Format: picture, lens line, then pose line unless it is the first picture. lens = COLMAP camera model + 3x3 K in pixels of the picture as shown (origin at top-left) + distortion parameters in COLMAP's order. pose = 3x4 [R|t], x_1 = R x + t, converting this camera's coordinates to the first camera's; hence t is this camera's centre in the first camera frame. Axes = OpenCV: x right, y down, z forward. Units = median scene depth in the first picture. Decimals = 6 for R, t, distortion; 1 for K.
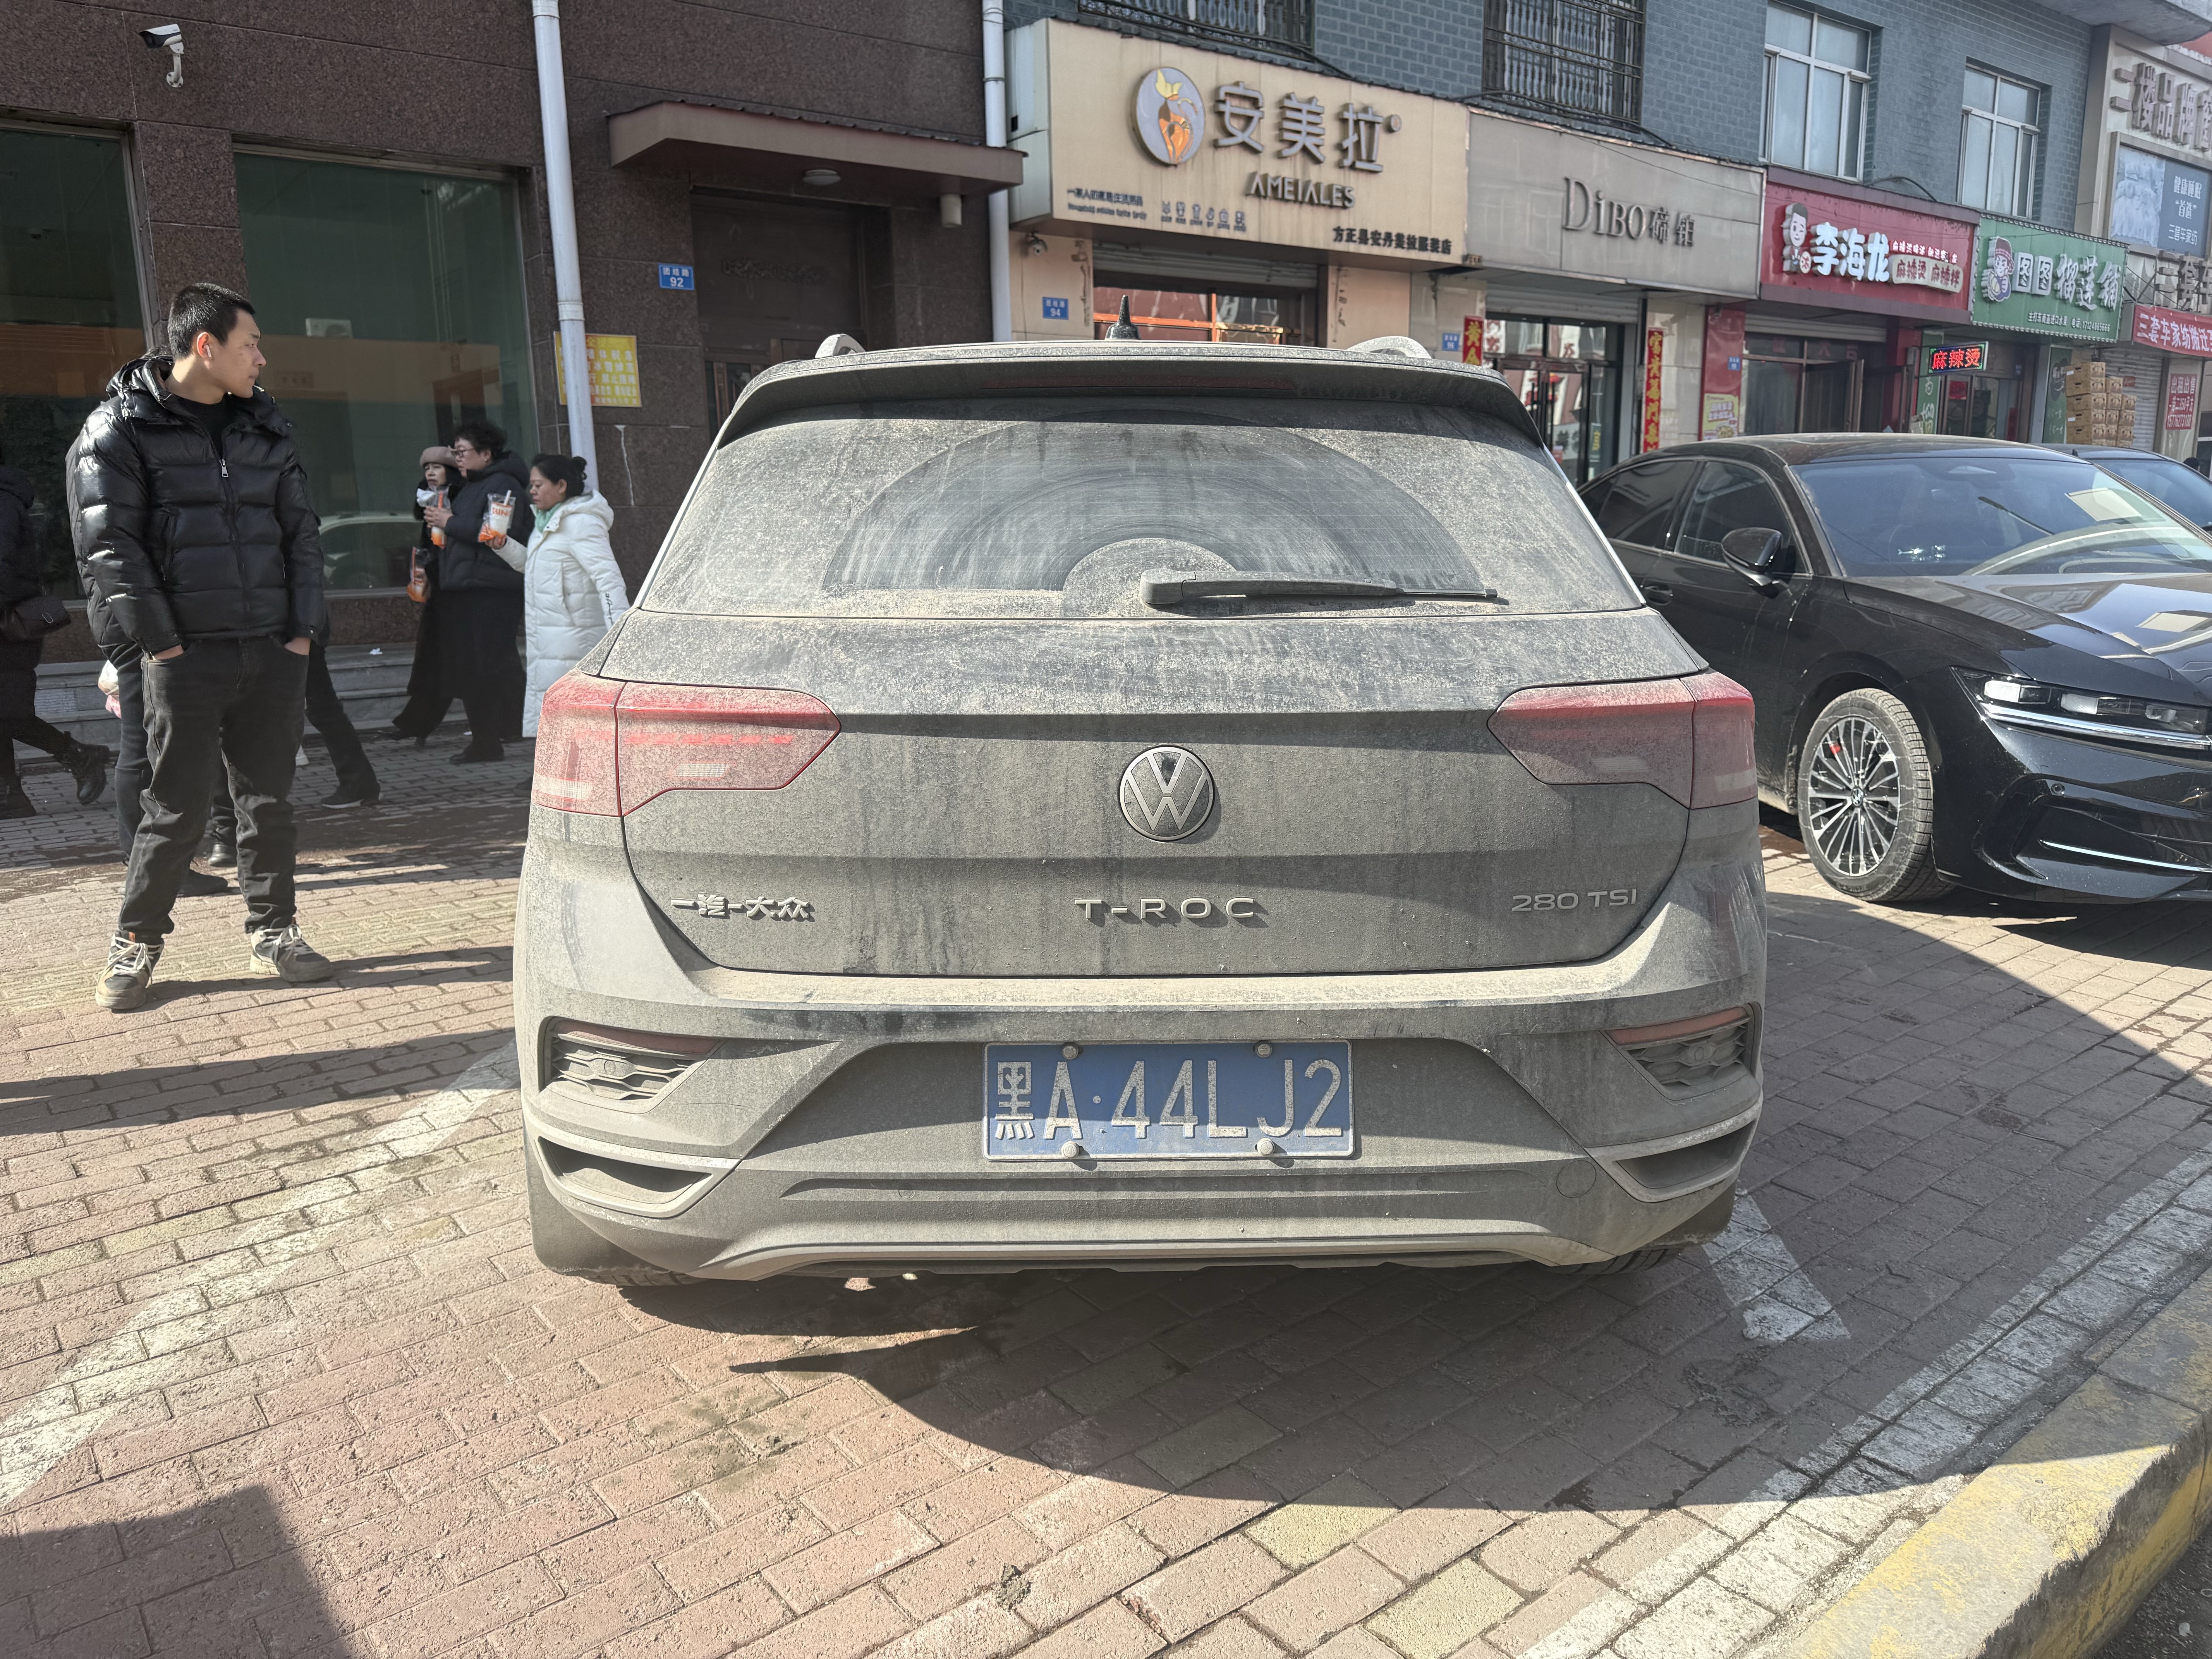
lens RADIAL K [[1564.4, 0, 1090.5], [0, 1564.4, 823.3], [0, 0, 1]] dist [0.009510, -0.010098]
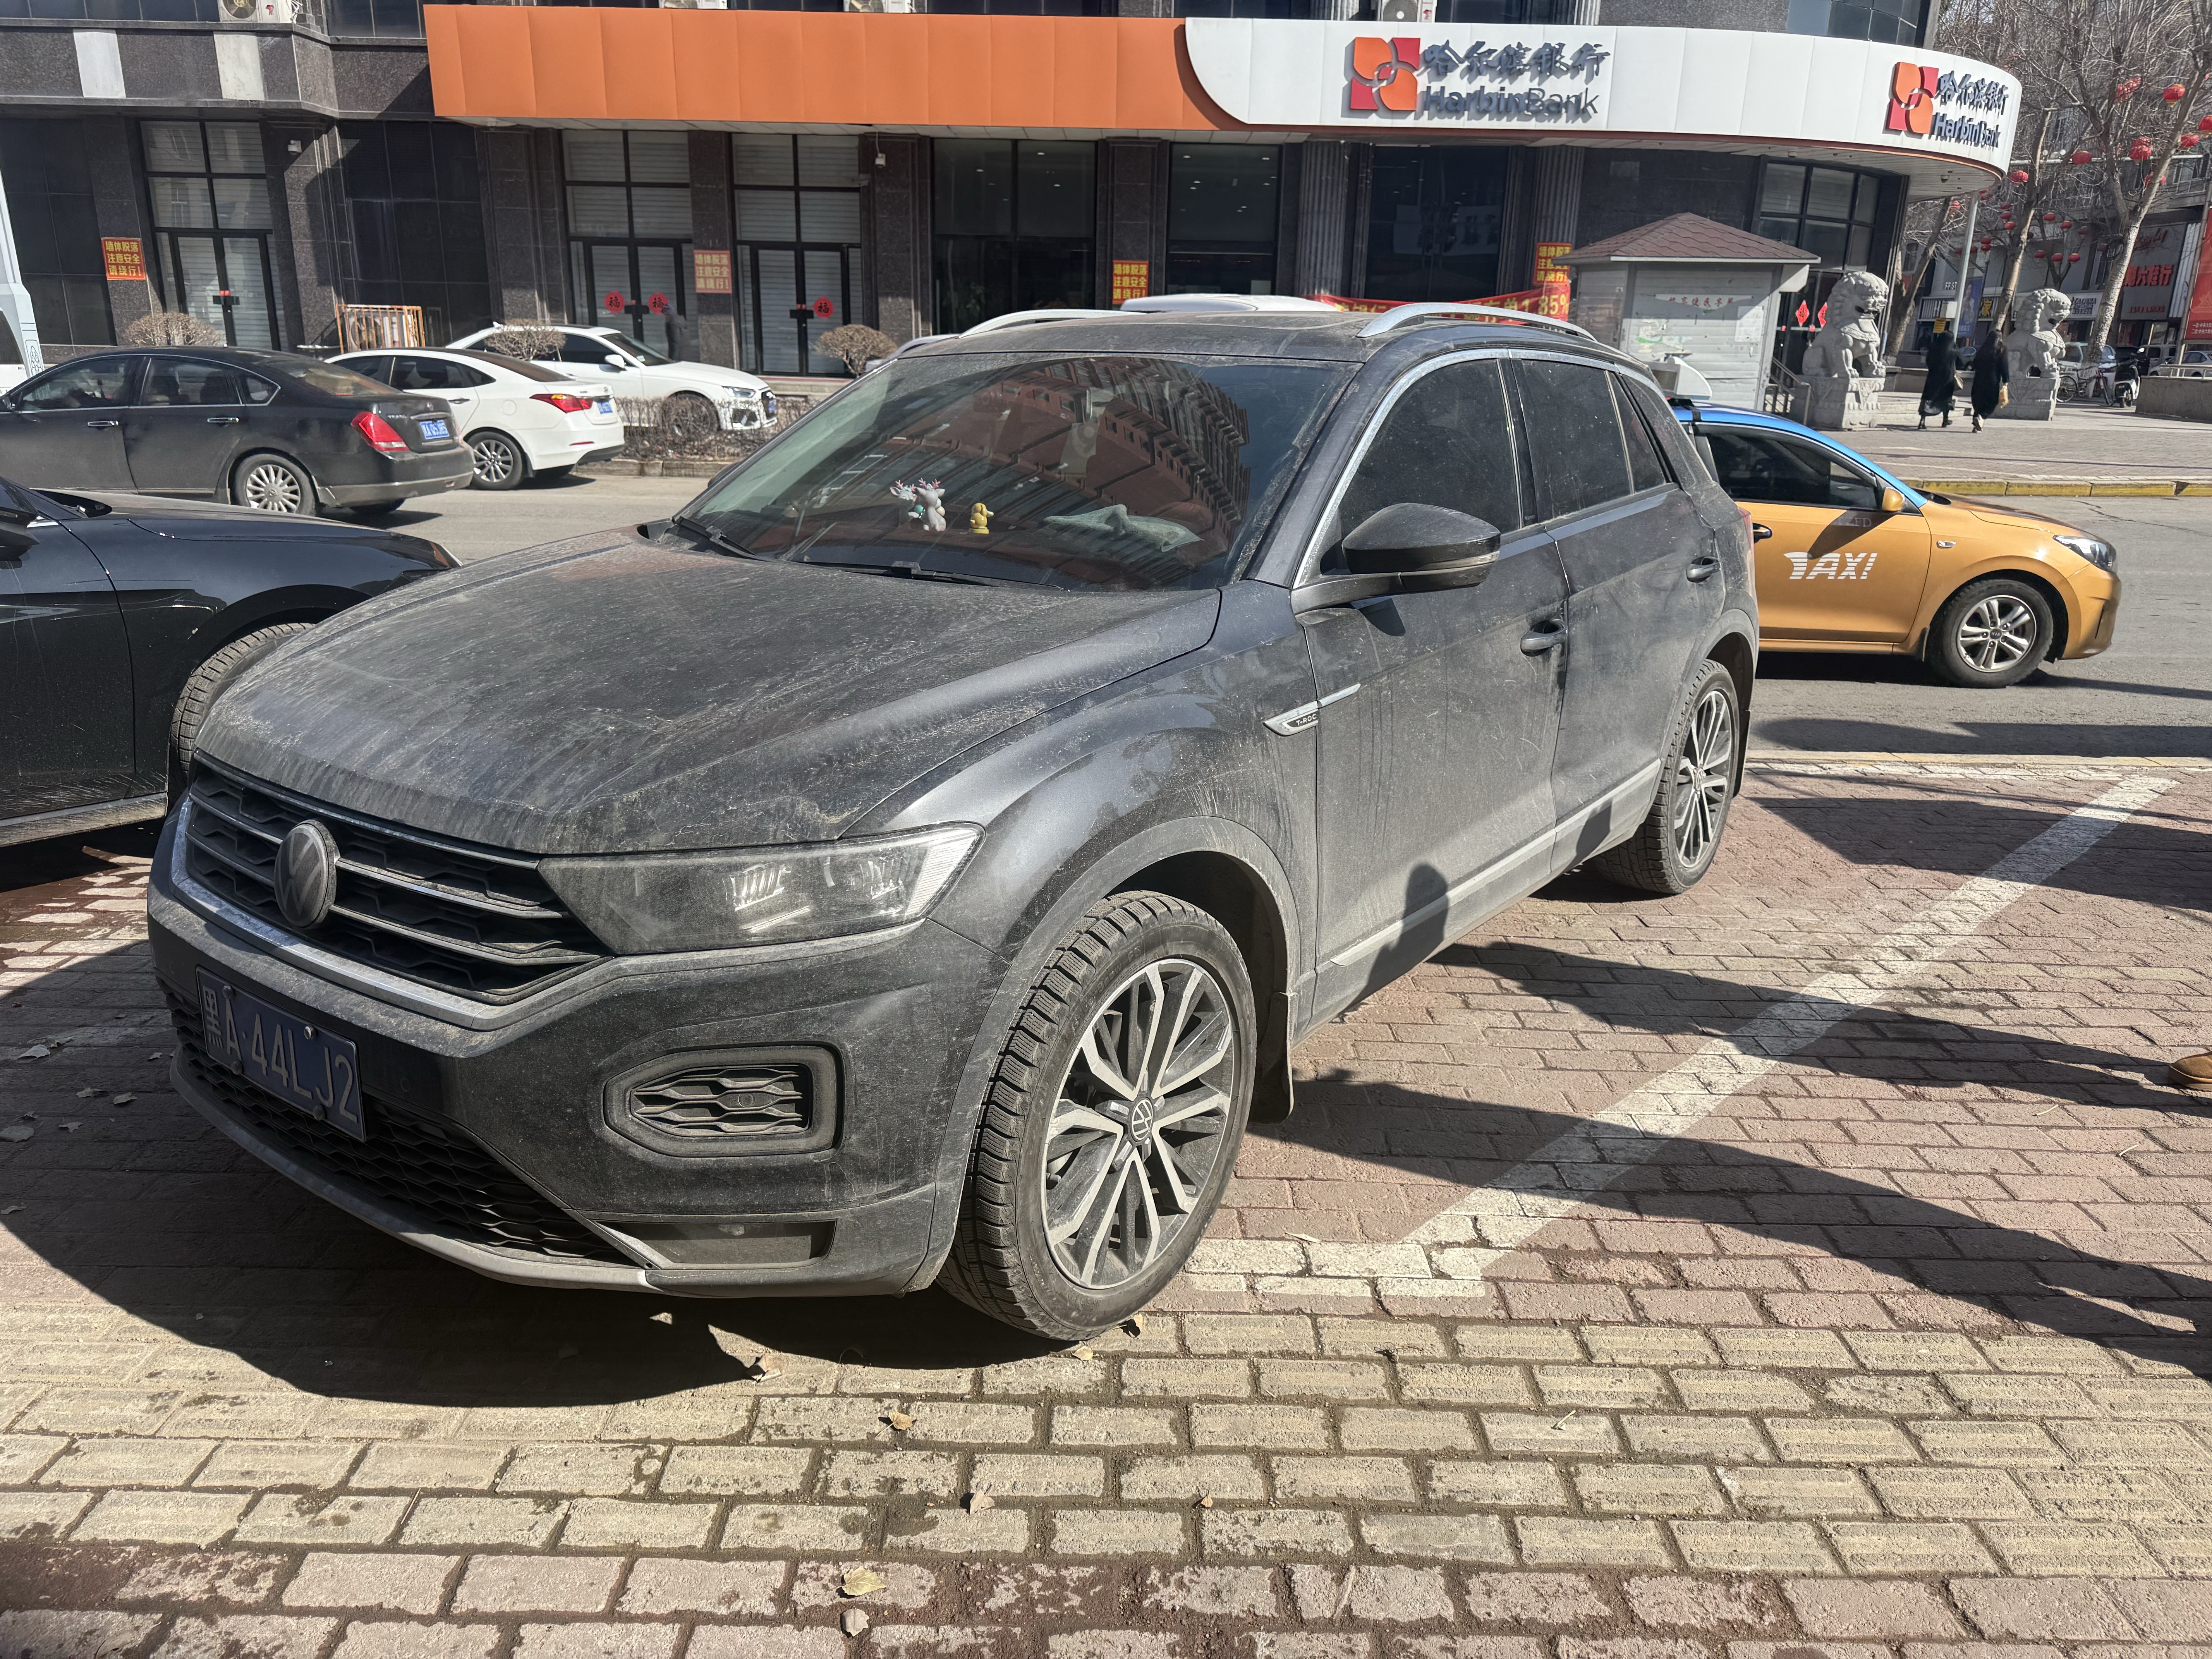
lens RADIAL K [[1564.4, 0, 1090.5], [0, 1564.4, 823.3], [0, 0, 1]] dist [0.009510, -0.010098]
pose [[-0.771250, -0.184149, 0.609314, -0.161739], [0.120603, 0.897625, 0.423939, -0.114178], [-0.625003, 0.400448, -0.670084, 0.493529]]
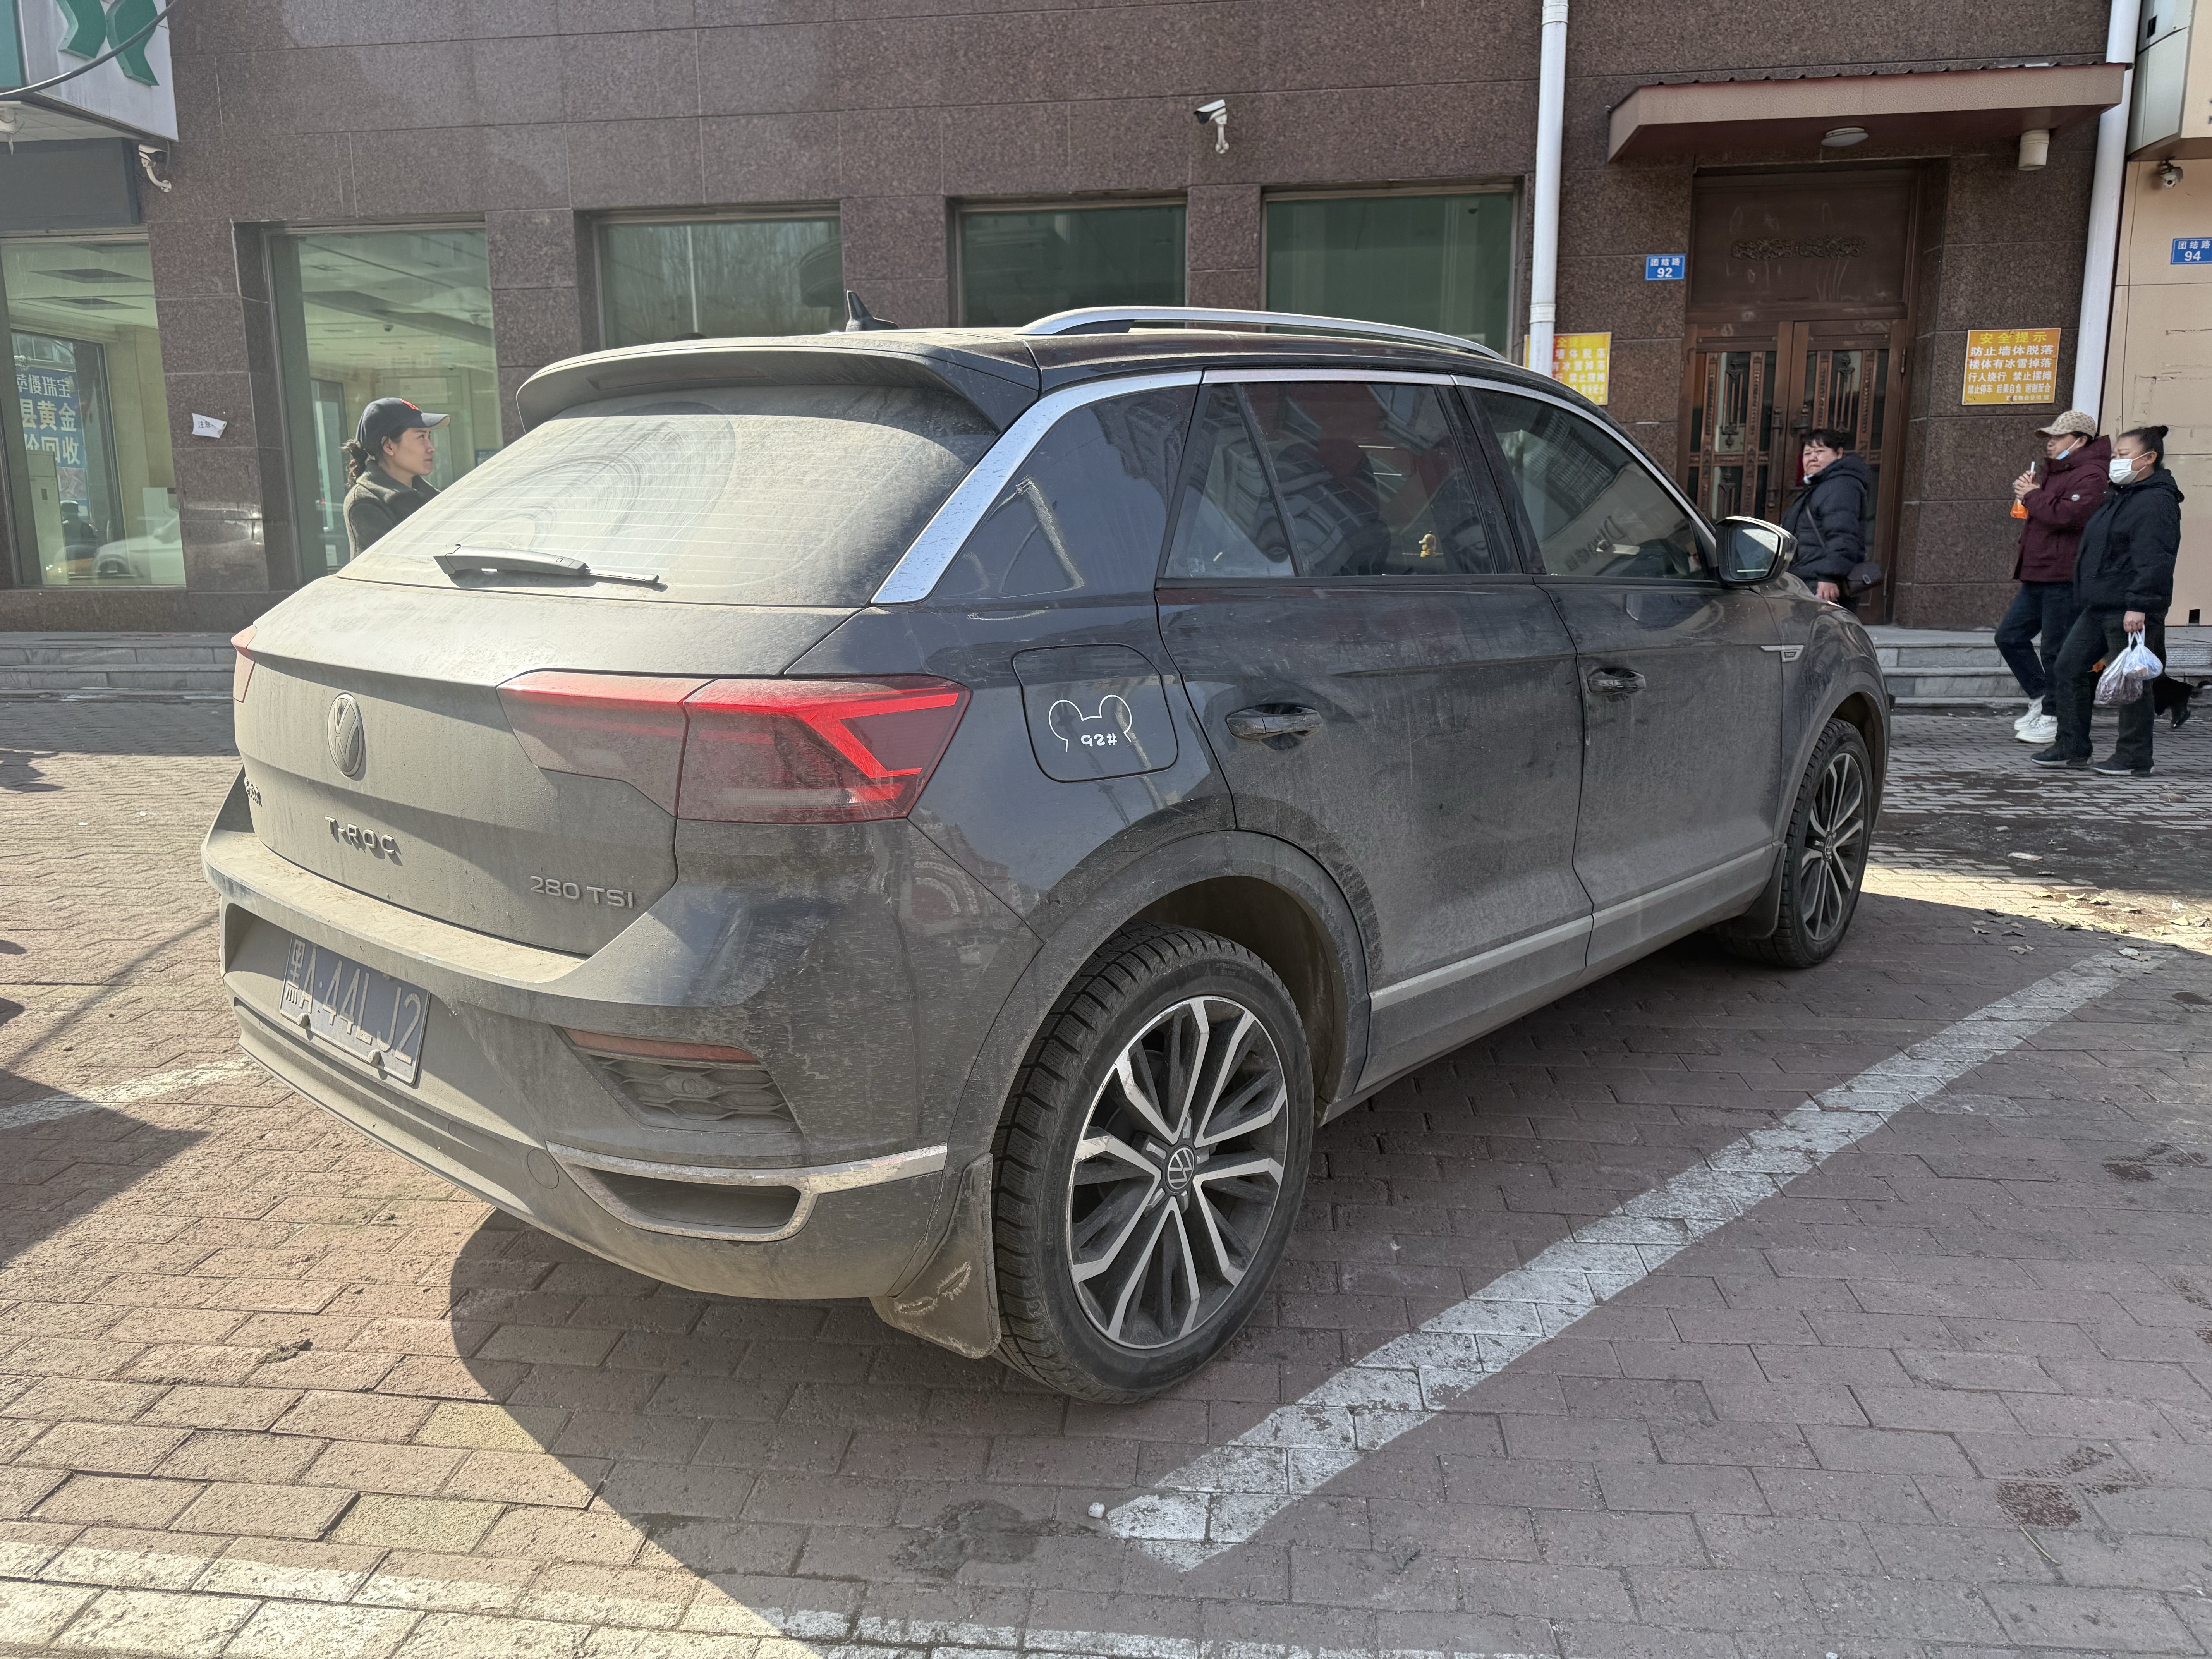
lens RADIAL K [[1574.2, 0, 1106.0], [0, 1574.2, 829.5], [0, 0, 1]] dist [0.005509, -0.003770]
pose [[0.711763, 0.141639, -0.687992, 0.169725], [-0.141226, 0.988314, 0.057361, -0.012864], [0.688076, 0.056335, 0.723448, 0.071105]]
